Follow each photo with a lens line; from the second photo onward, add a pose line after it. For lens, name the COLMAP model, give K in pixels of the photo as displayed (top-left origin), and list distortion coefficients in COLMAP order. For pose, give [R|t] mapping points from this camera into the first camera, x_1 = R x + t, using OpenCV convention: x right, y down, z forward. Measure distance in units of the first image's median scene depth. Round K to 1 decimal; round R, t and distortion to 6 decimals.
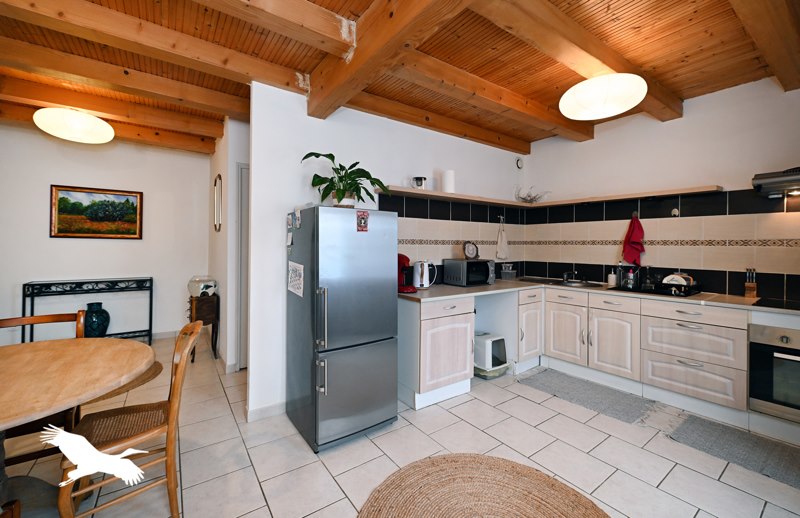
lens RADIAL K [[325.1, 0, 399.0], [0, 325.1, 242.5], [0, 0, 1]] dist [0.000356, 0.000057]
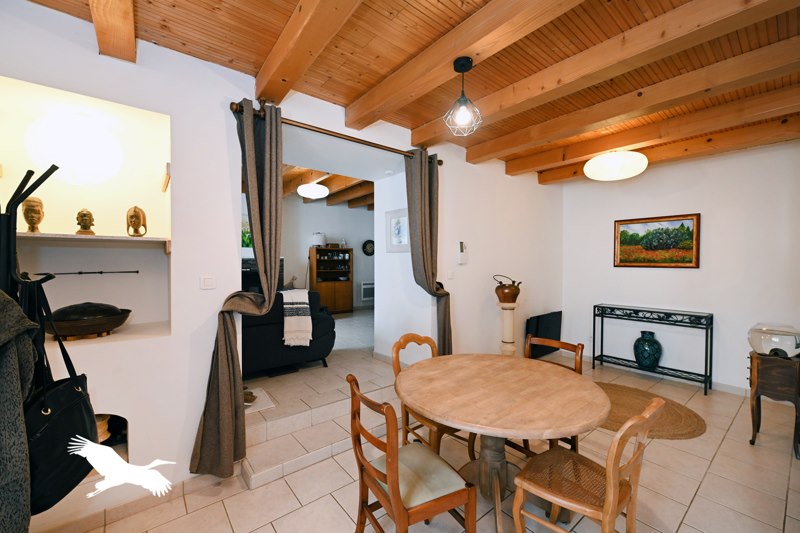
lens RADIAL K [[327.1, 0, 400.0], [0, 327.1, 266.5], [0, 0, 1]] dist [0.000541, -0.000008]
pose [[0.048333, 0.007542, -0.998803, 0.039619], [0.010820, 0.999909, 0.008074, -0.033236], [0.998773, -0.011197, 0.048247, 0.183643]]
